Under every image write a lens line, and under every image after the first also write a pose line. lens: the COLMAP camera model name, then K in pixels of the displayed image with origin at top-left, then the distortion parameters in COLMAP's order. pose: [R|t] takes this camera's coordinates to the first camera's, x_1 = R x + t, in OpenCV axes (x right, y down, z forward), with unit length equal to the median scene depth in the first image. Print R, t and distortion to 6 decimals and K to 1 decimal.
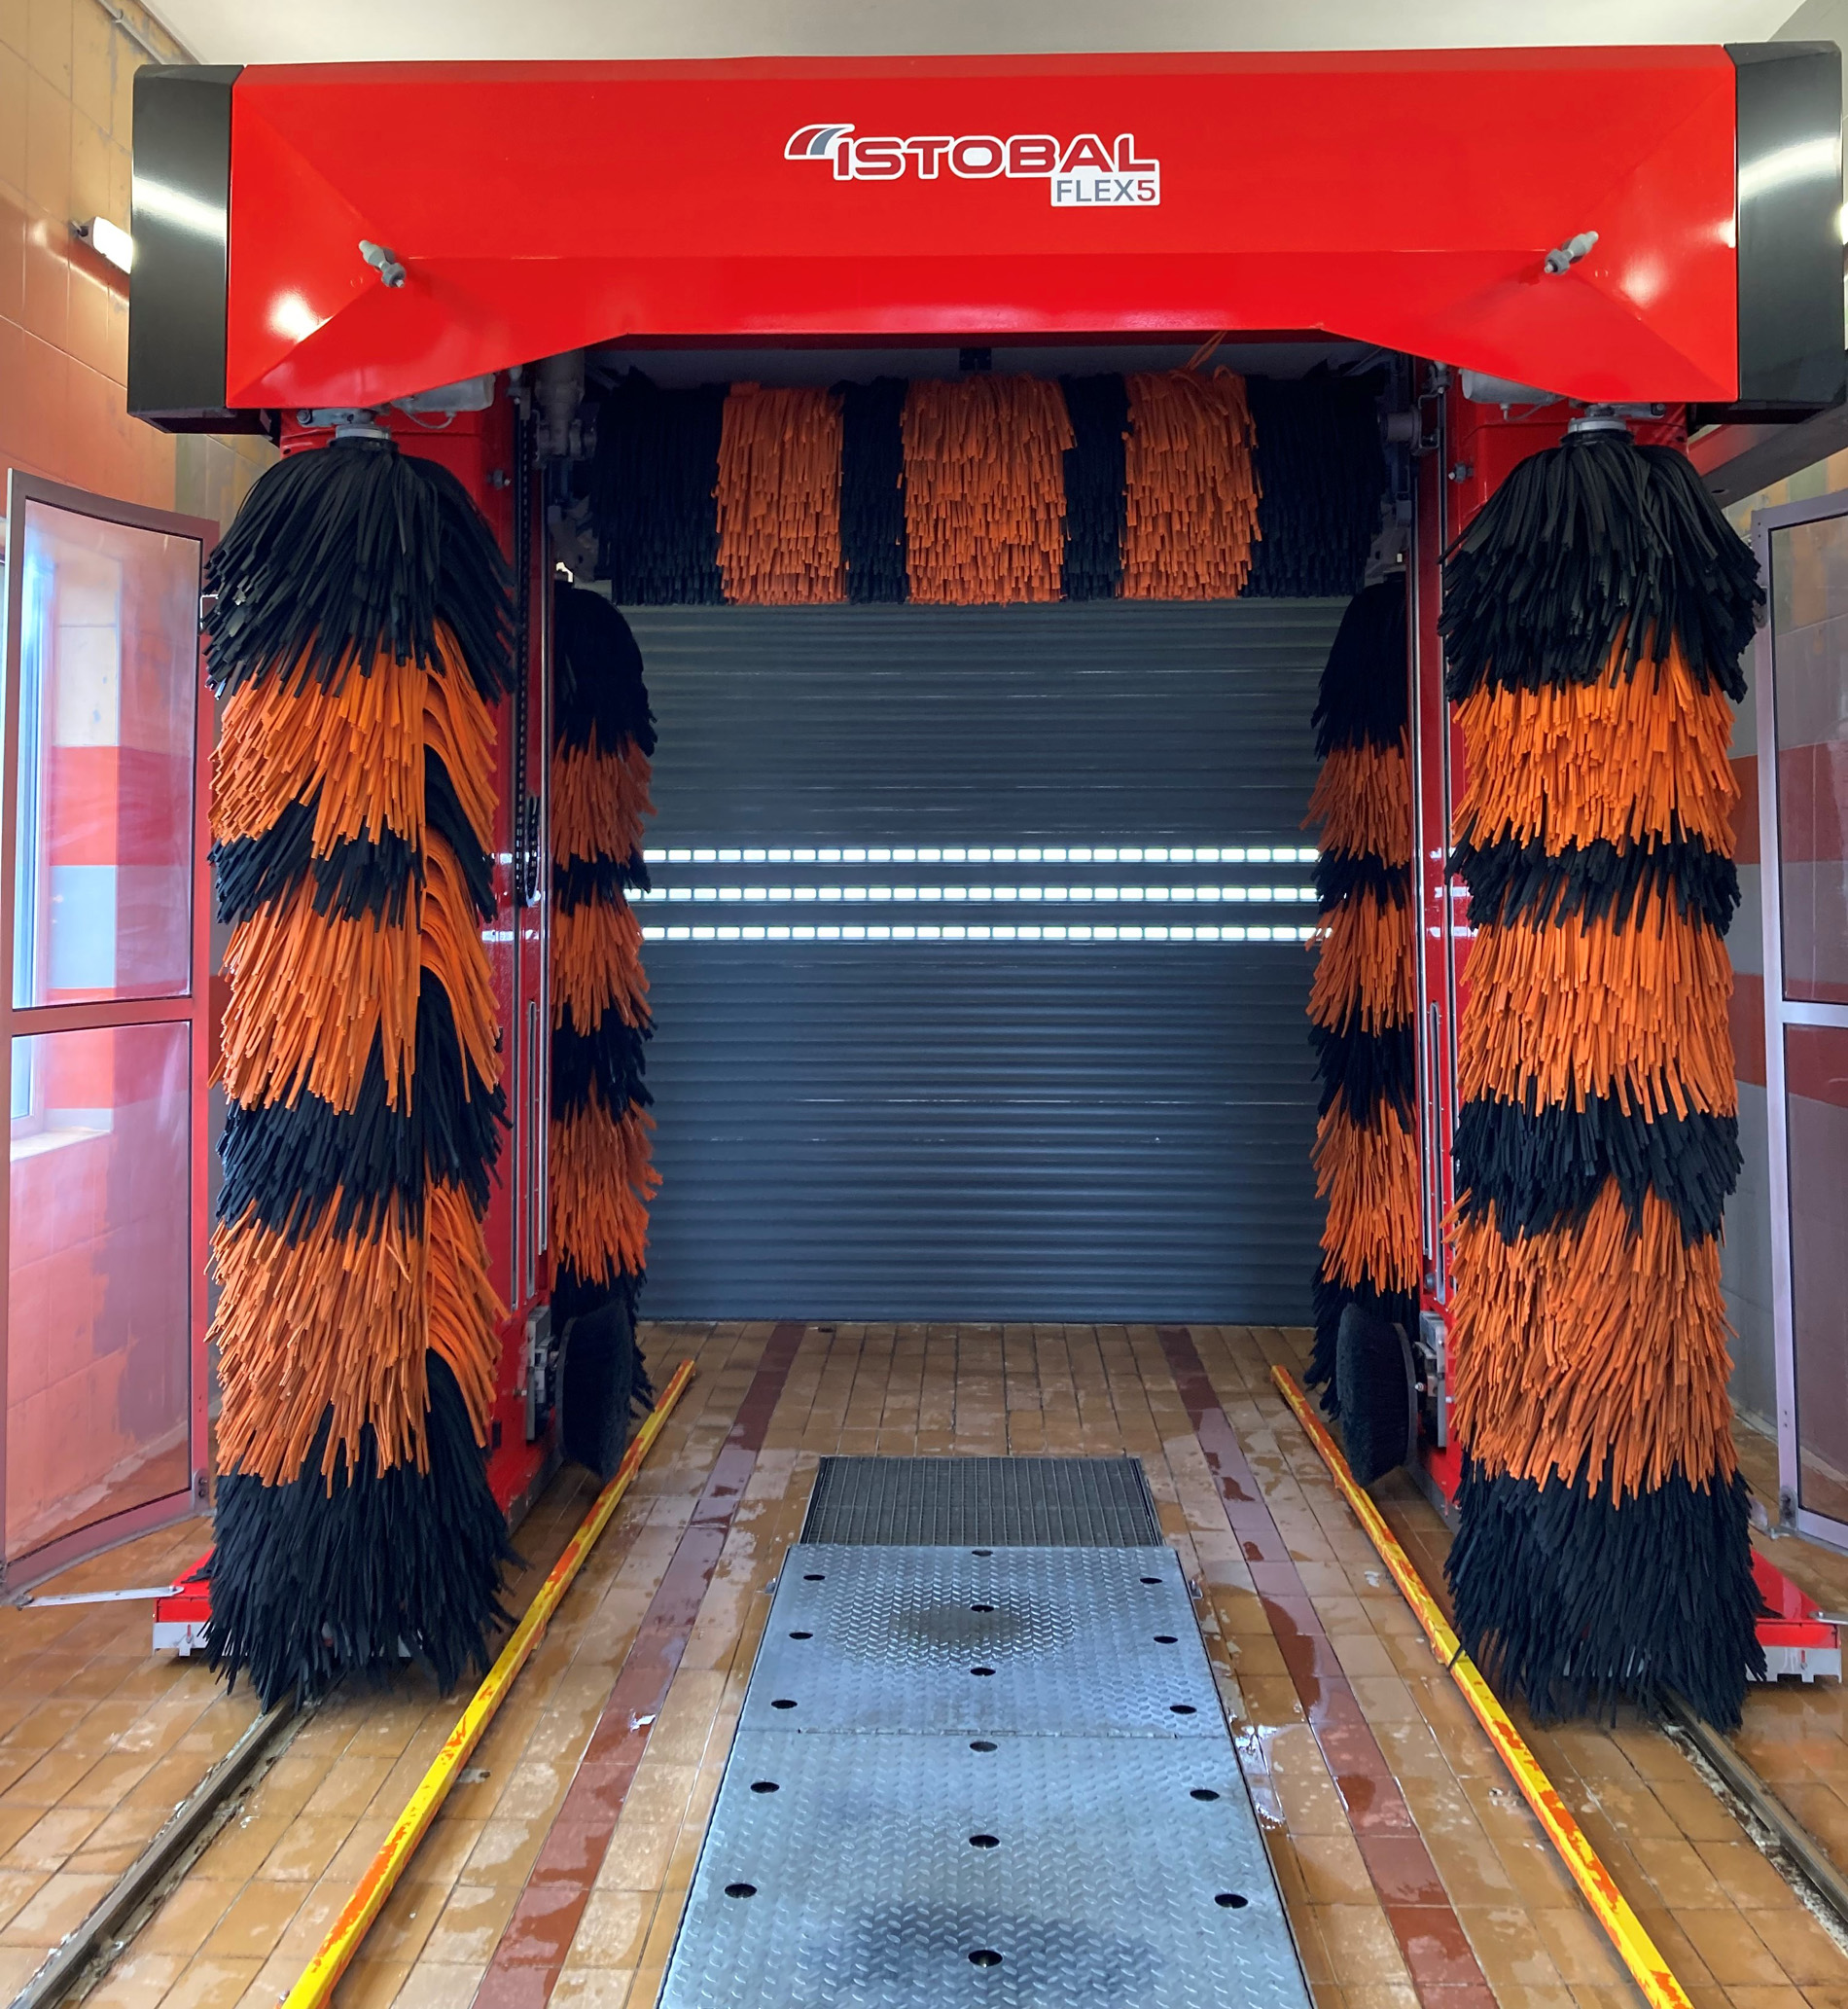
lens RADIAL K [[1972.4, 0, 923.9], [0, 1972.4, 905.5], [0, 0, 1]] dist [0.120365, -0.000041]
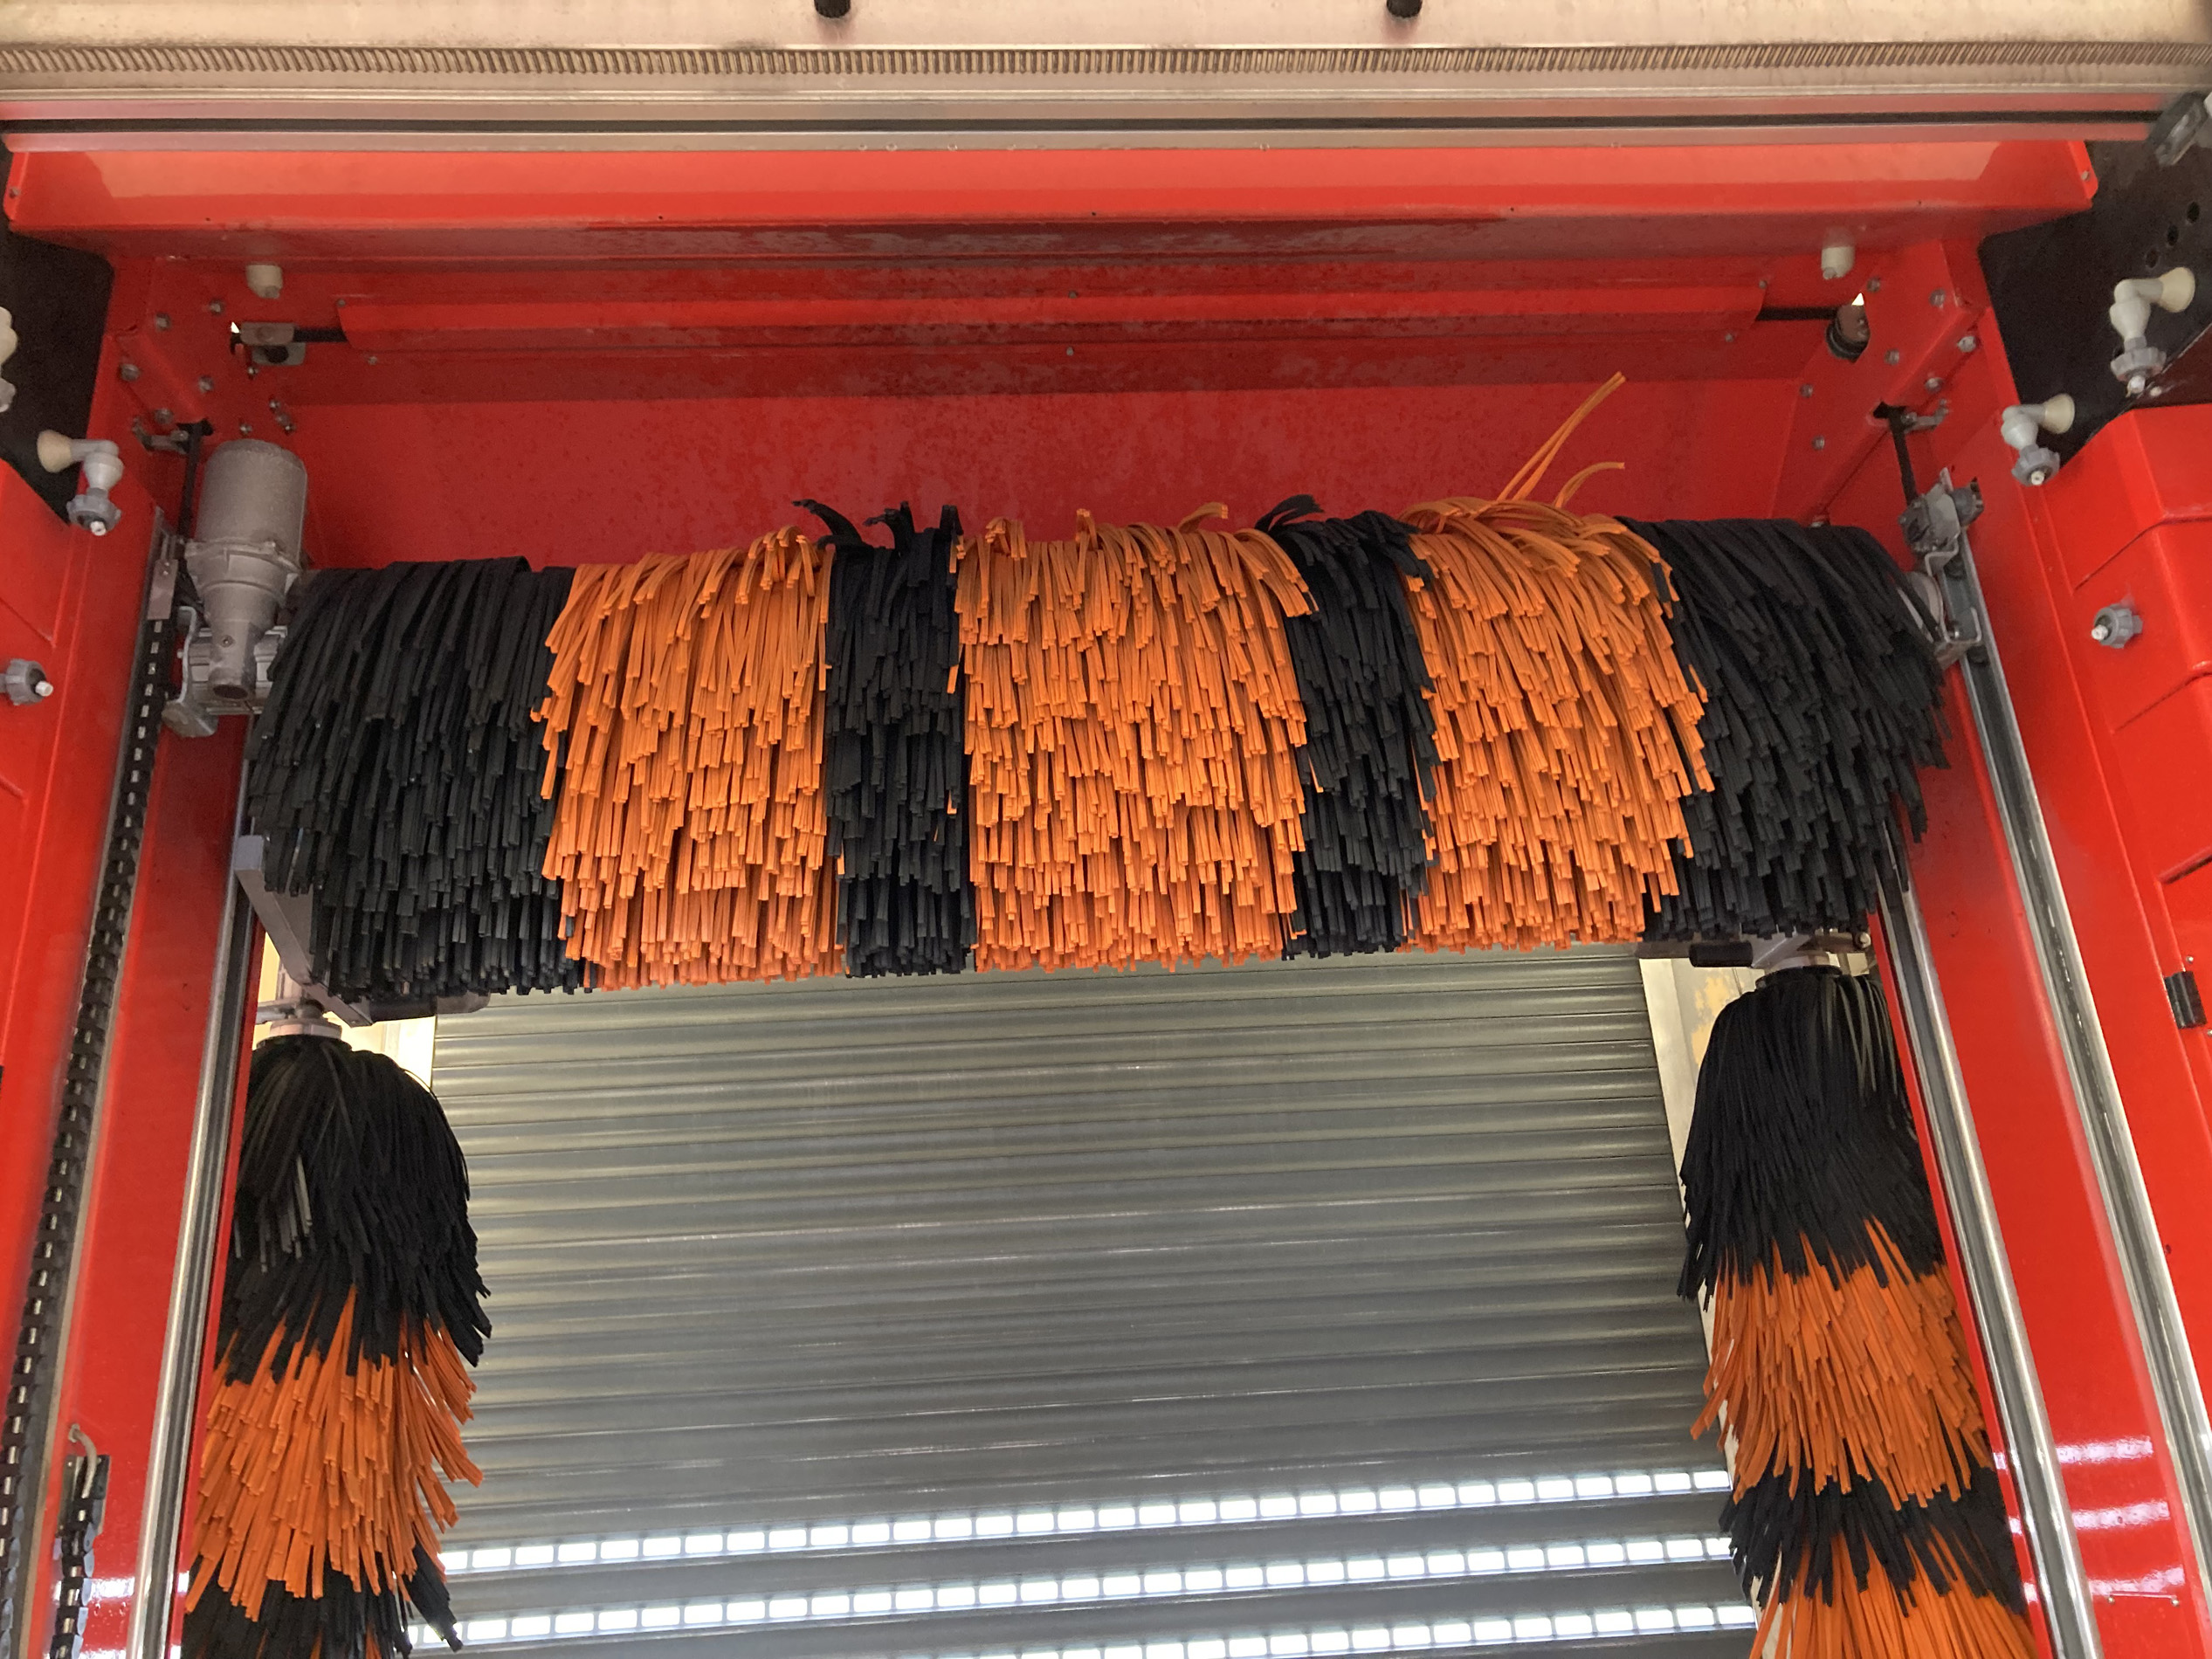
lens RADIAL K [[1769.3, 0, 1119.4], [0, 1769.3, 822.0], [0, 0, 1]] dist [0.083405, -0.122366]
pose [[0.994255, -0.024724, 0.104144, -0.017027], [0.062568, 0.923666, -0.378055, -0.022288], [-0.086848, 0.382399, 0.919907, 0.614212]]
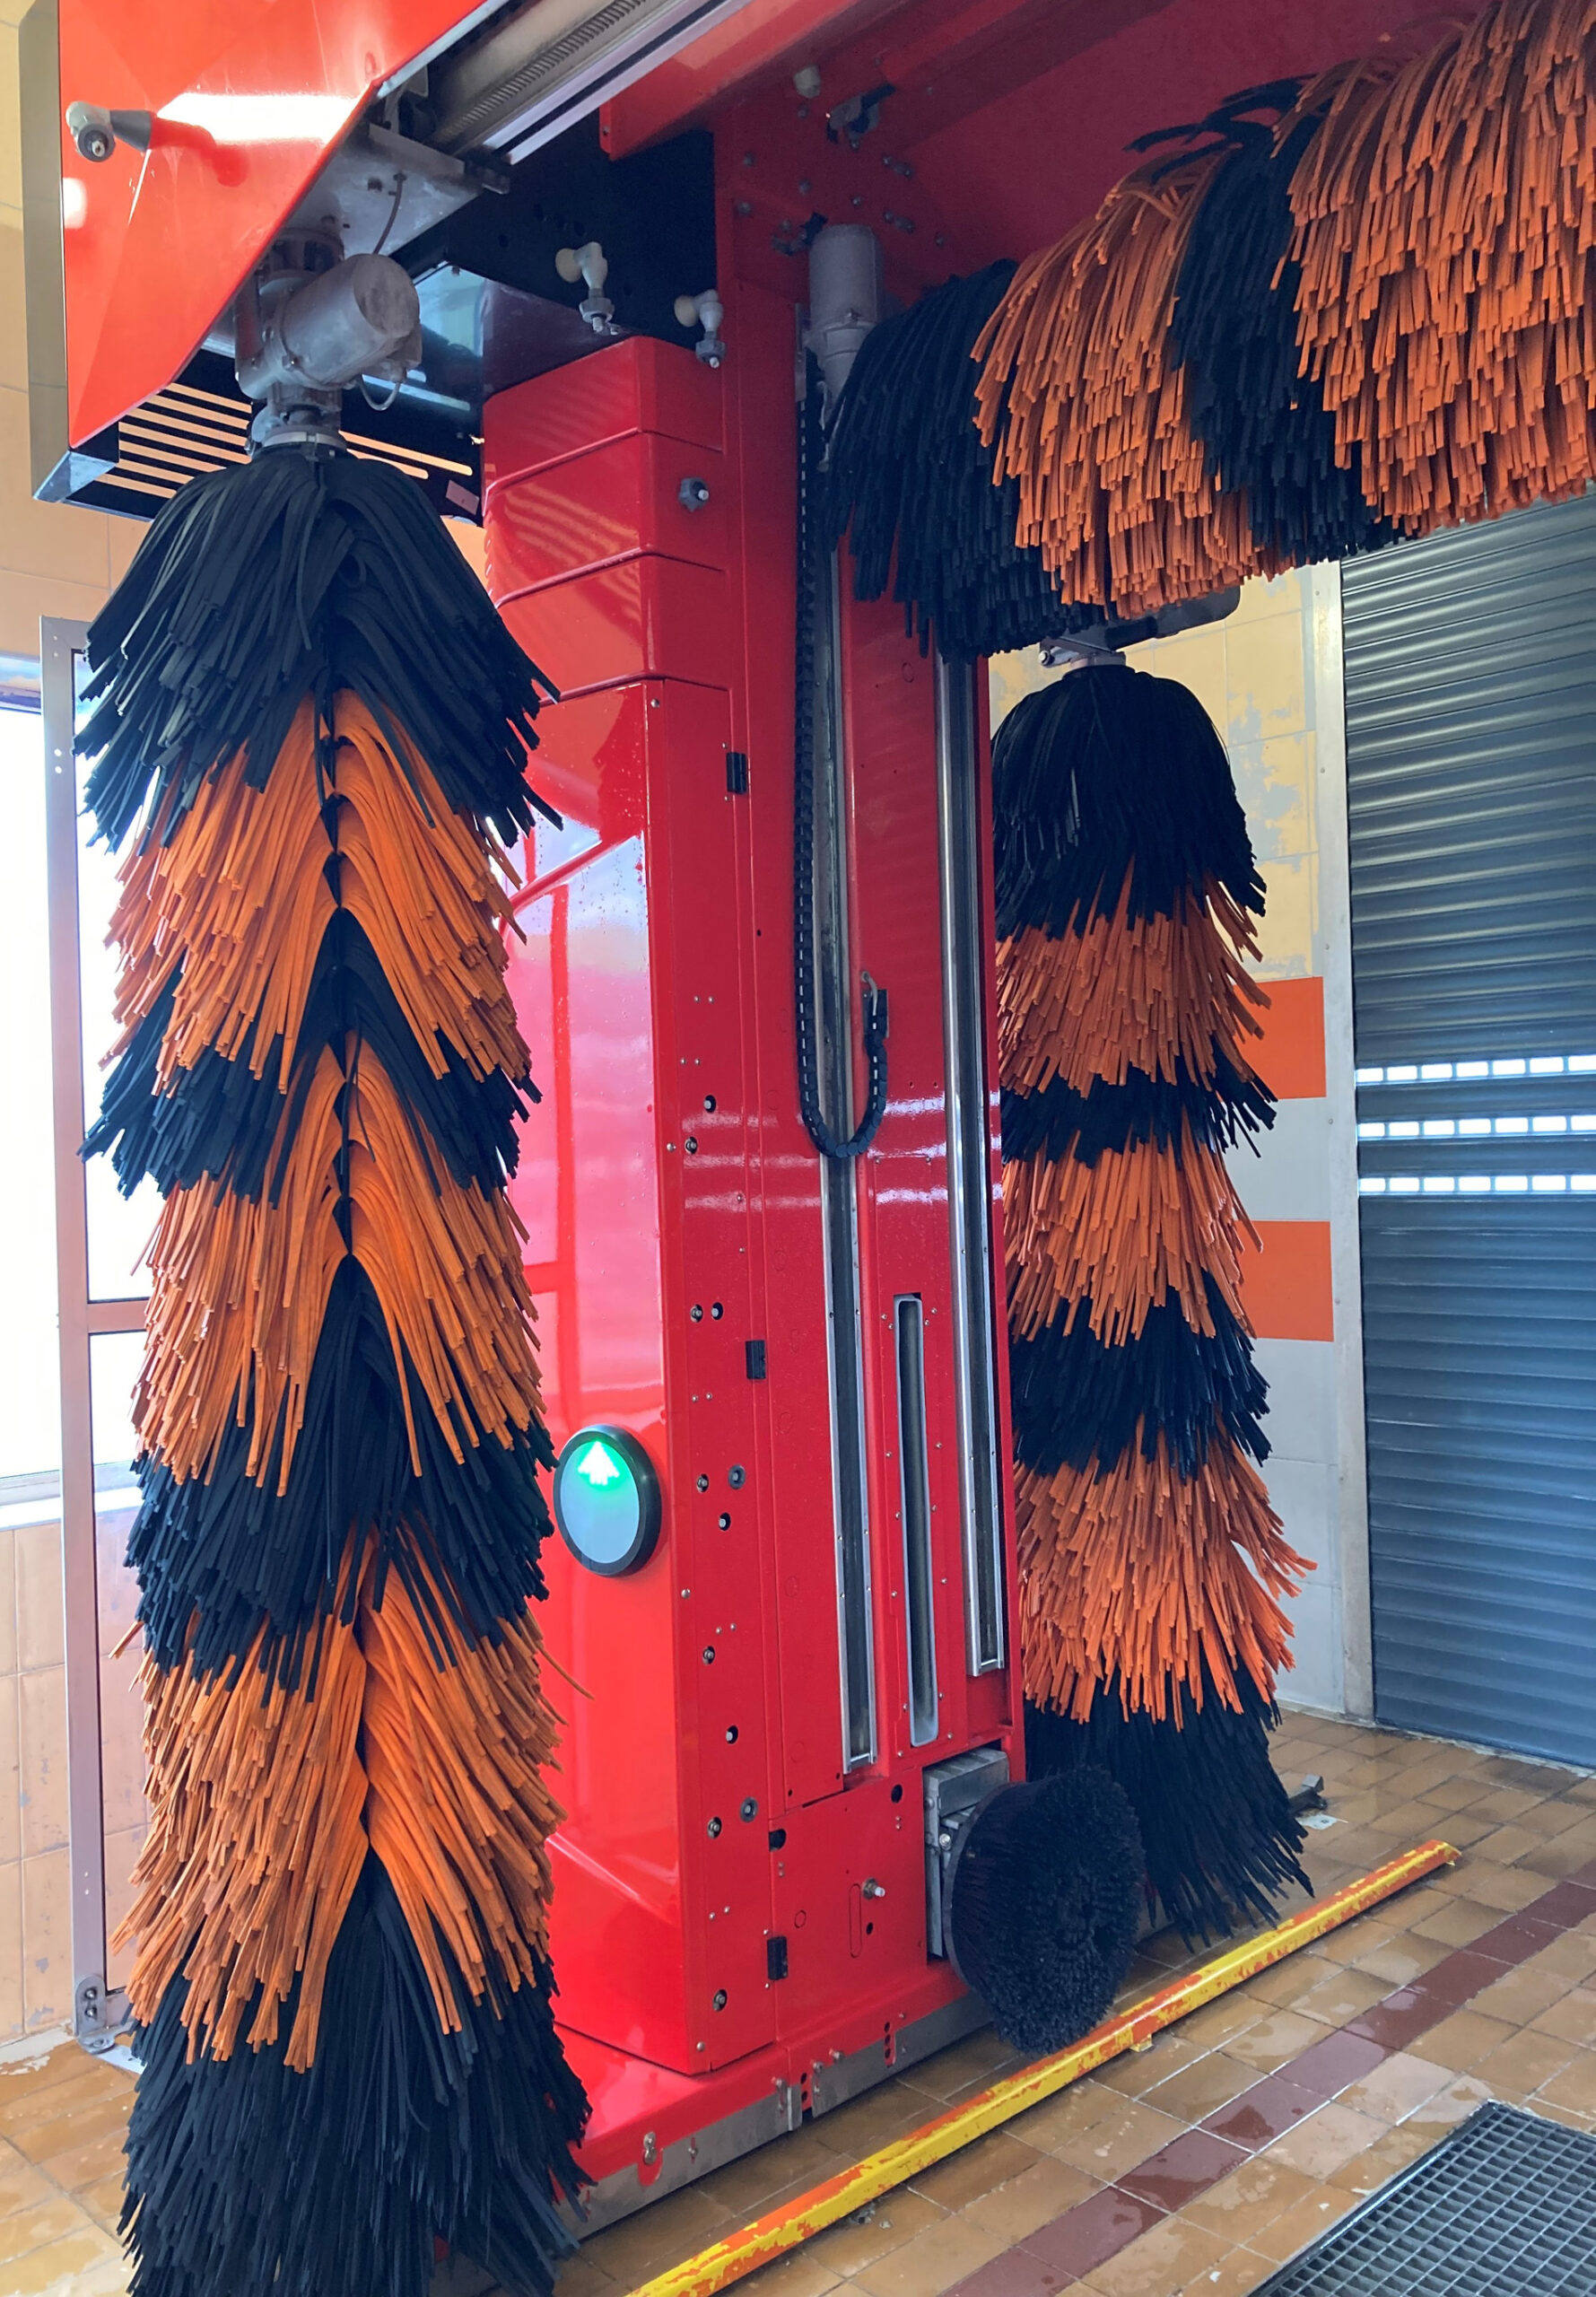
lens RADIAL K [[1845.9, 0, 723.6], [0, 1845.9, 1185.1], [0, 0, 1]] dist [0.003485, 0.001146]
pose [[0.706371, -0.009039, -0.707785, 0.208494], [0.019734, 0.999781, 0.006927, 0.005596], [0.707567, -0.018860, 0.706394, 0.565190]]
